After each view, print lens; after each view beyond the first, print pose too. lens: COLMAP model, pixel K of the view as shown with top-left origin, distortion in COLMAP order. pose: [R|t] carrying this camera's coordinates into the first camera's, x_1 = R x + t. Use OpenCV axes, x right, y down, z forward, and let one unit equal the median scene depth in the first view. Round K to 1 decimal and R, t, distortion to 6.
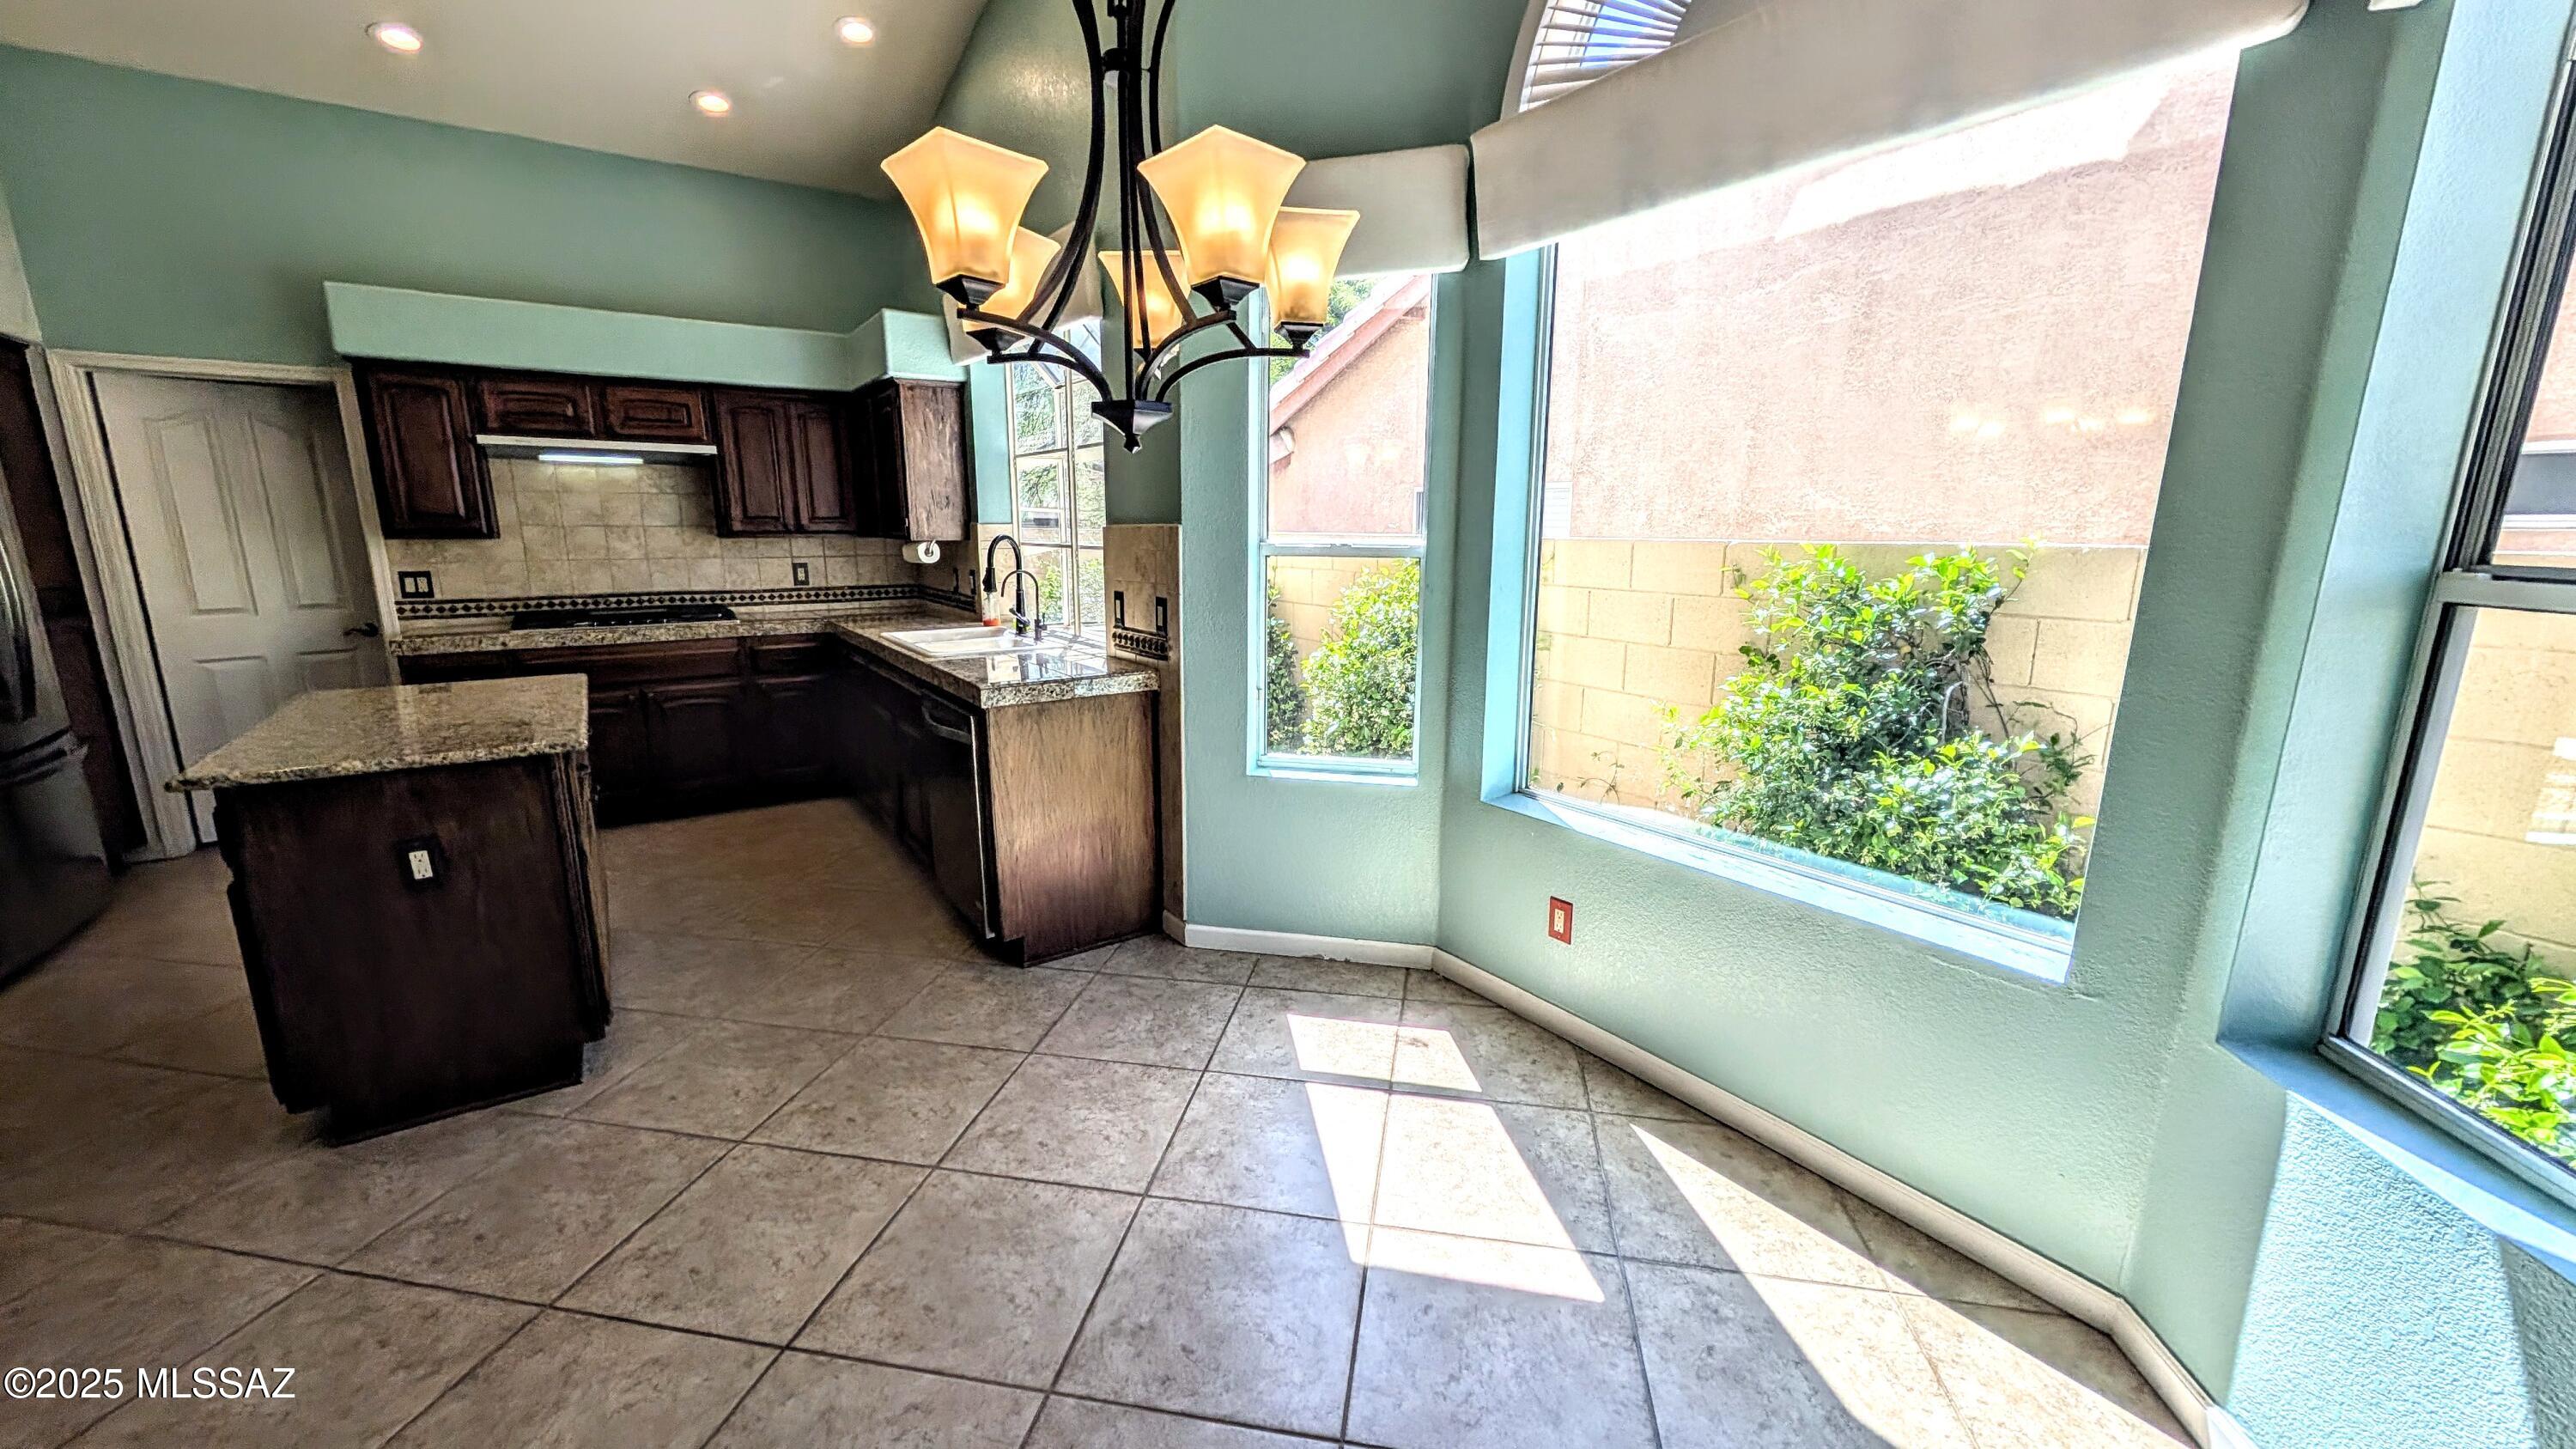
lens RADIAL K [[963.3, 0, 1289.3], [0, 963.3, 722.4], [0, 0, 1]] dist [-0.000100, -0.000415]
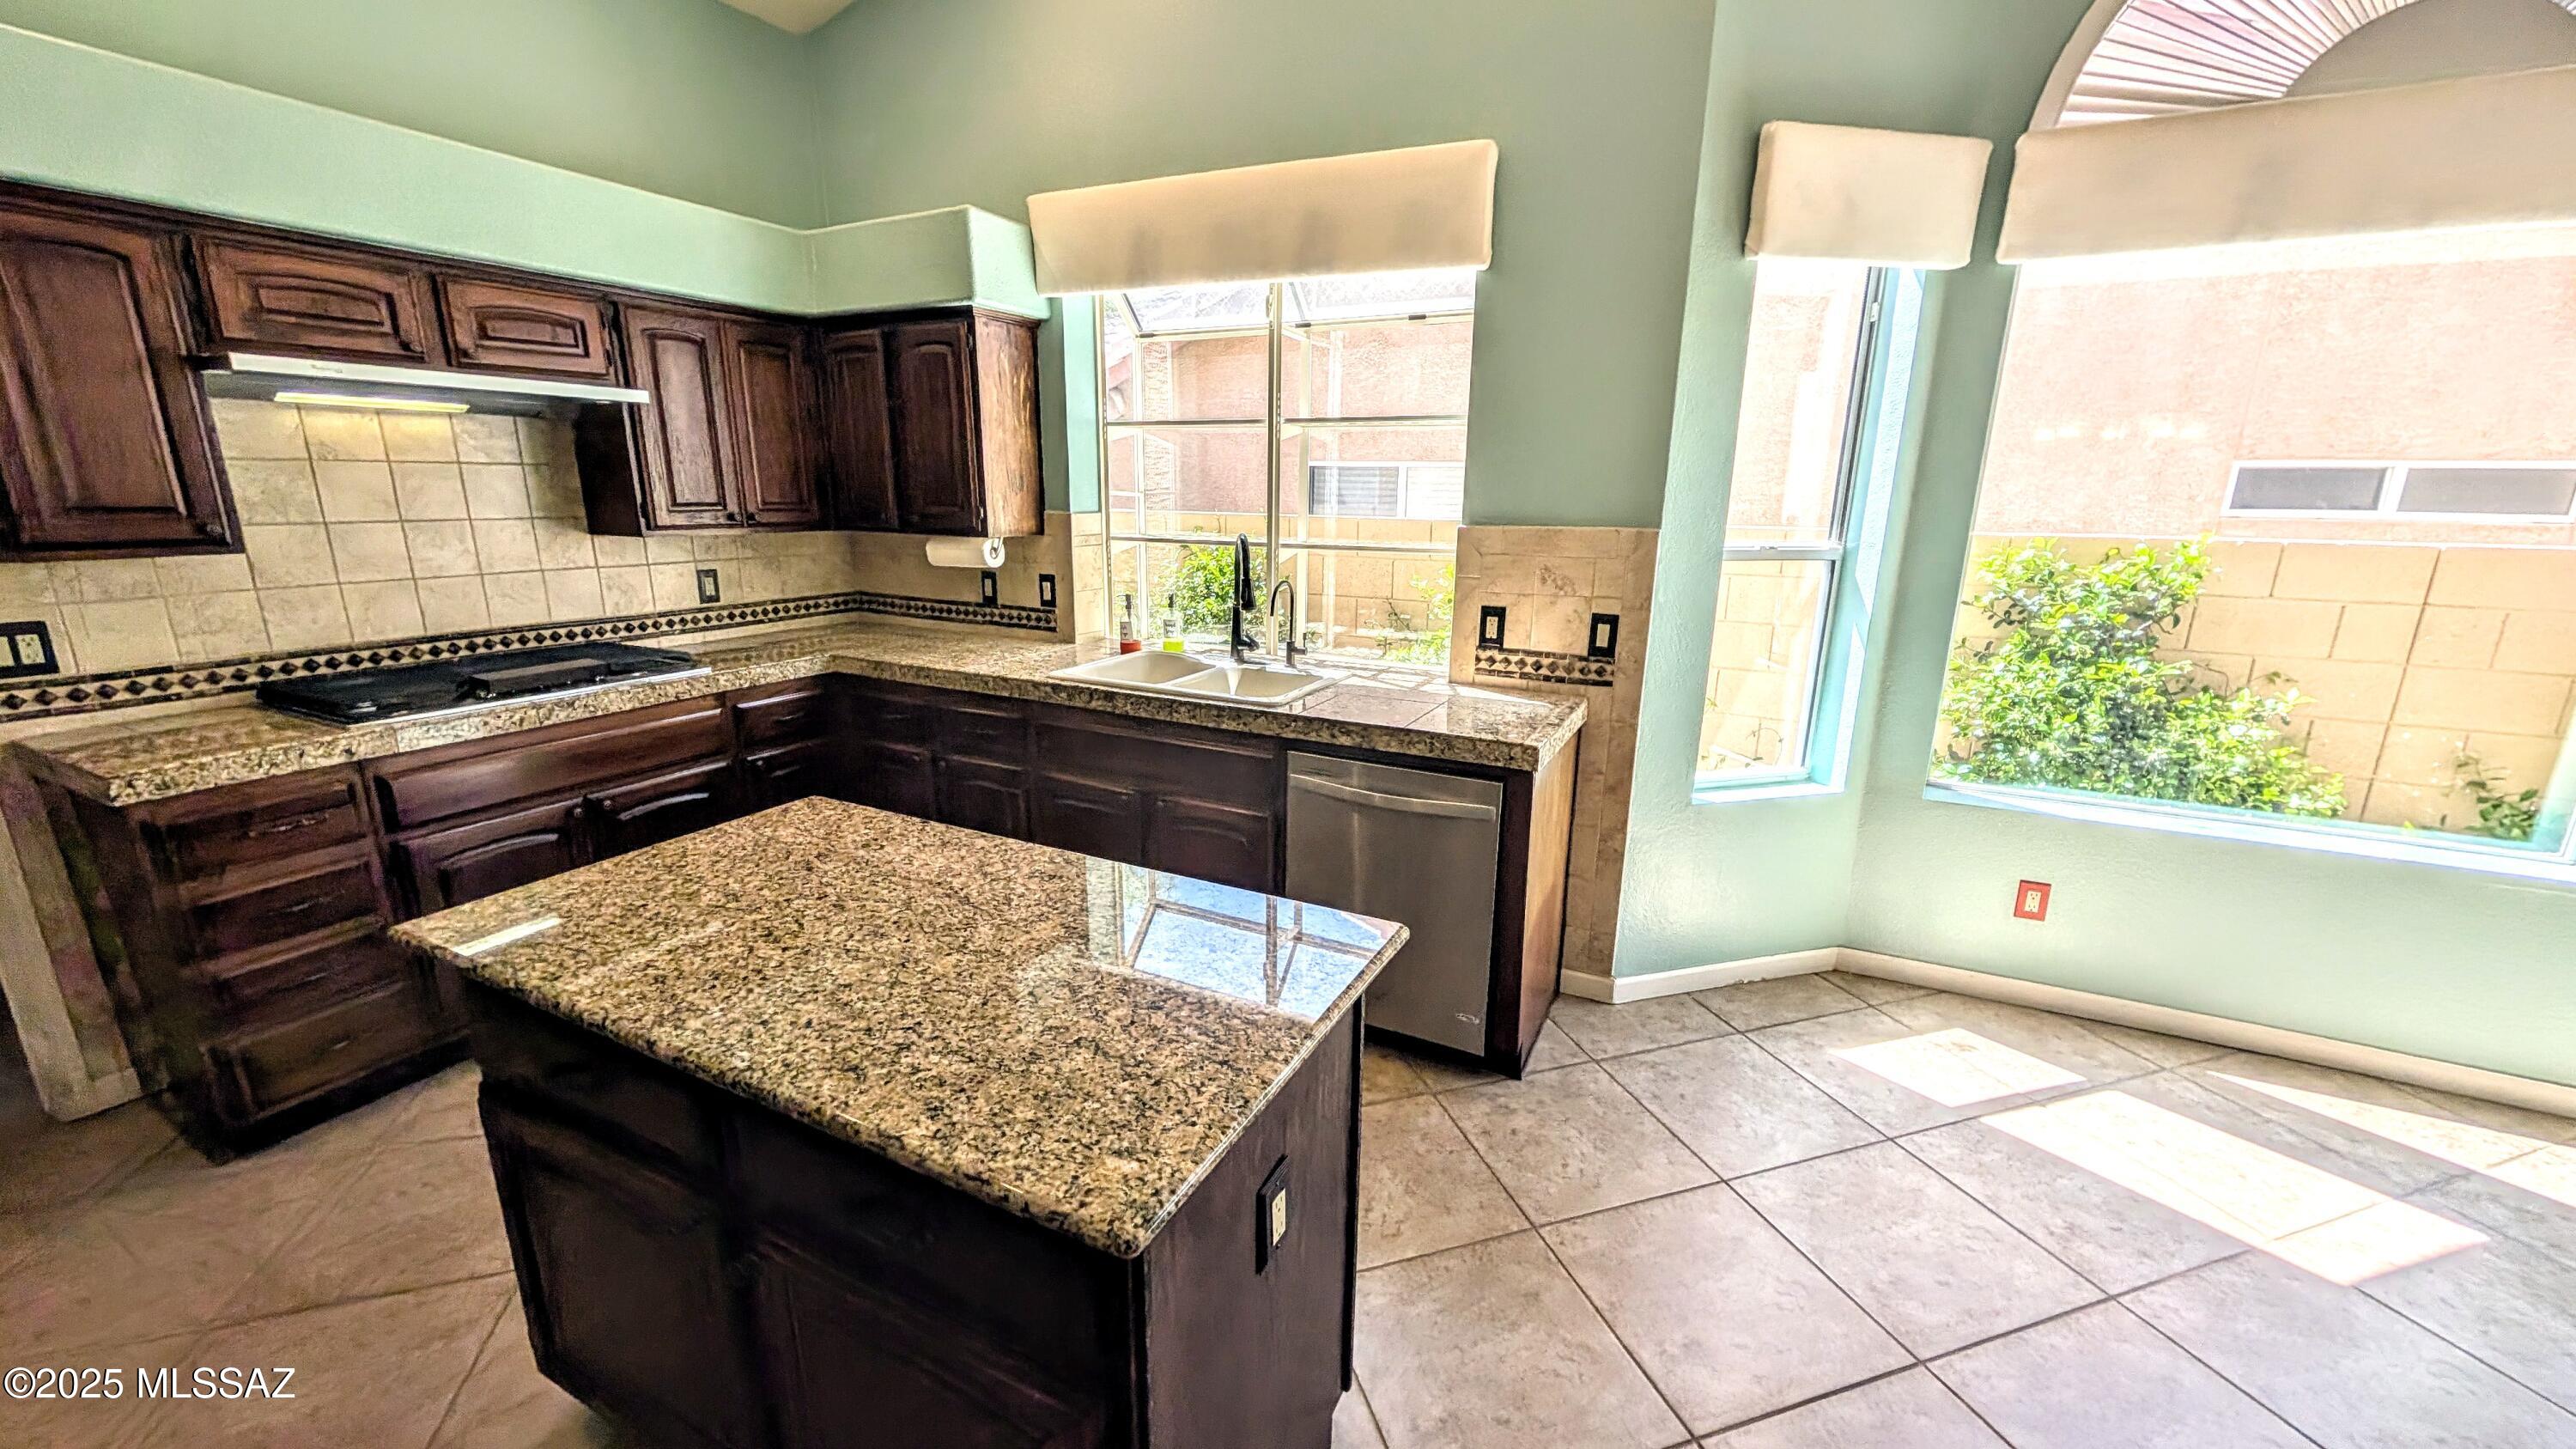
lens RADIAL K [[963.3, 0, 1290.6], [0, 963.3, 723.8], [0, 0, 1]] dist [-0.000100, -0.000415]
pose [[0.882801, -0.106686, 0.457472, -0.546387], [0.087300, 0.994164, 0.063379, -0.077759], [-0.461564, -0.016014, 0.886962, 0.259451]]
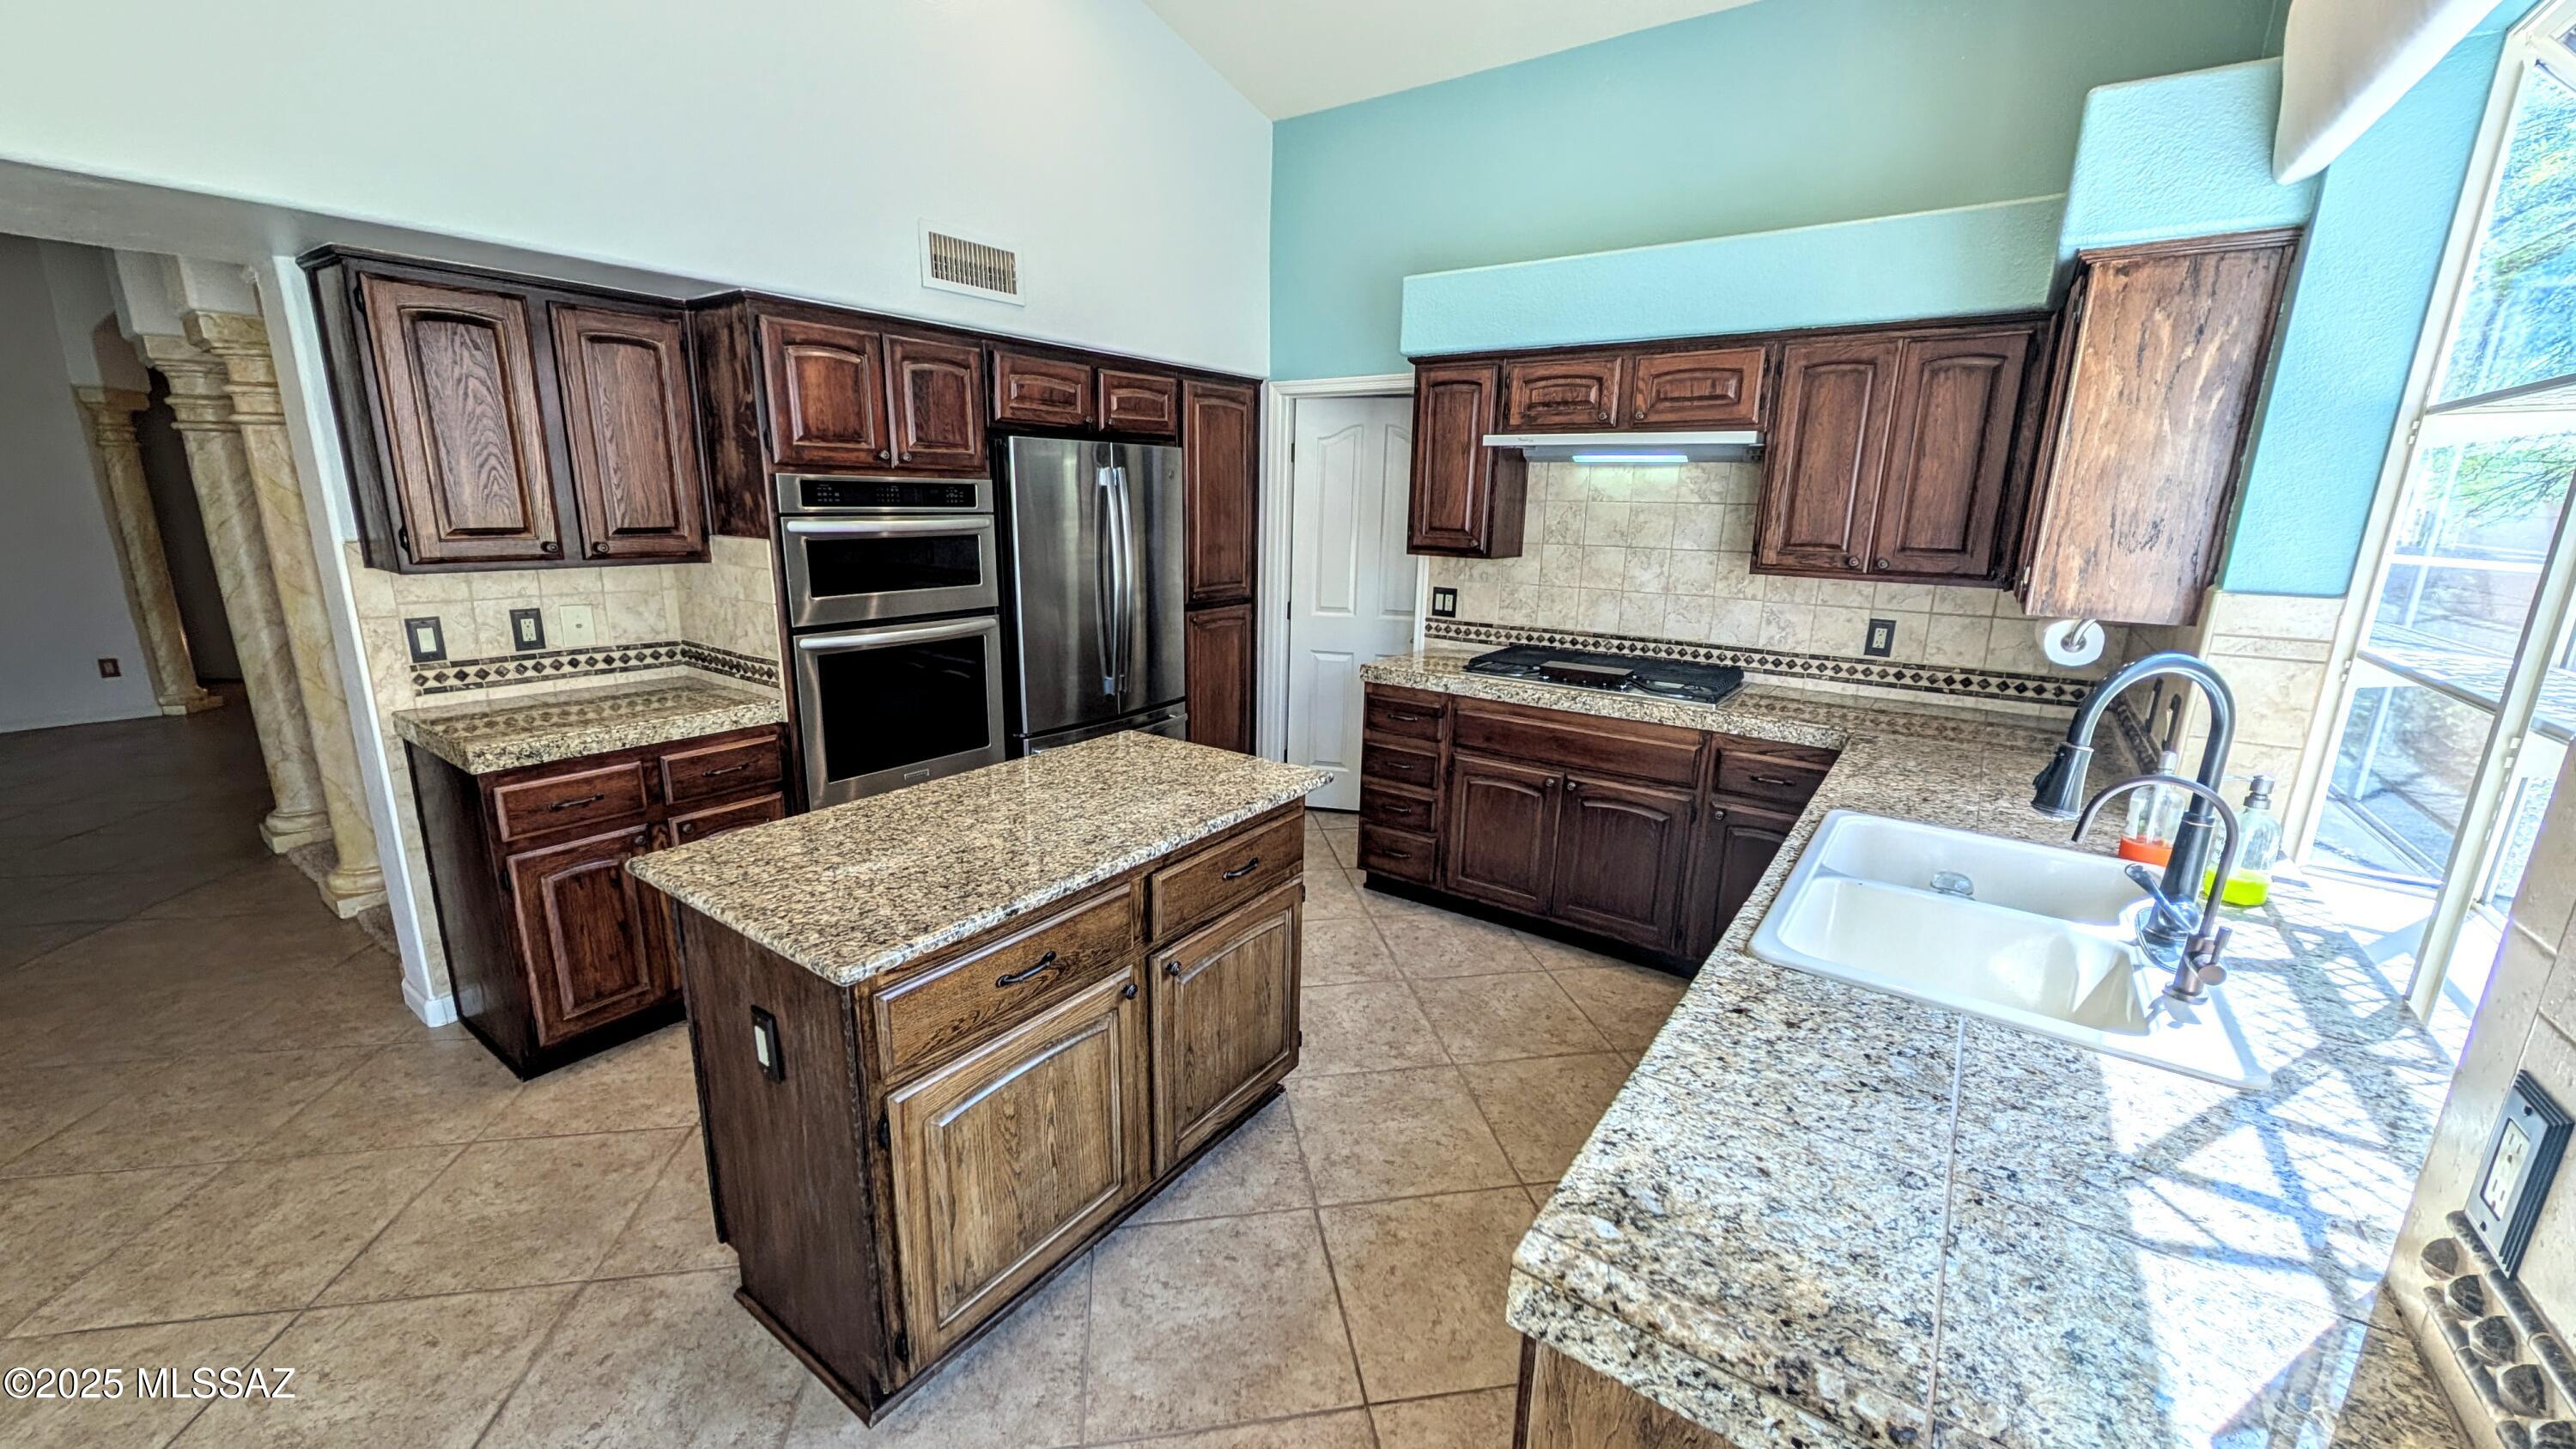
lens RADIAL K [[963.3, 0, 1292.5], [0, 963.3, 730.8], [0, 0, 1]] dist [-0.000100, -0.000415]
pose [[0.334248, 0.226224, -0.914932, -0.077519], [-0.209079, 0.964376, 0.162067, -0.138971], [0.919002, 0.137122, 0.369639, 0.524396]]
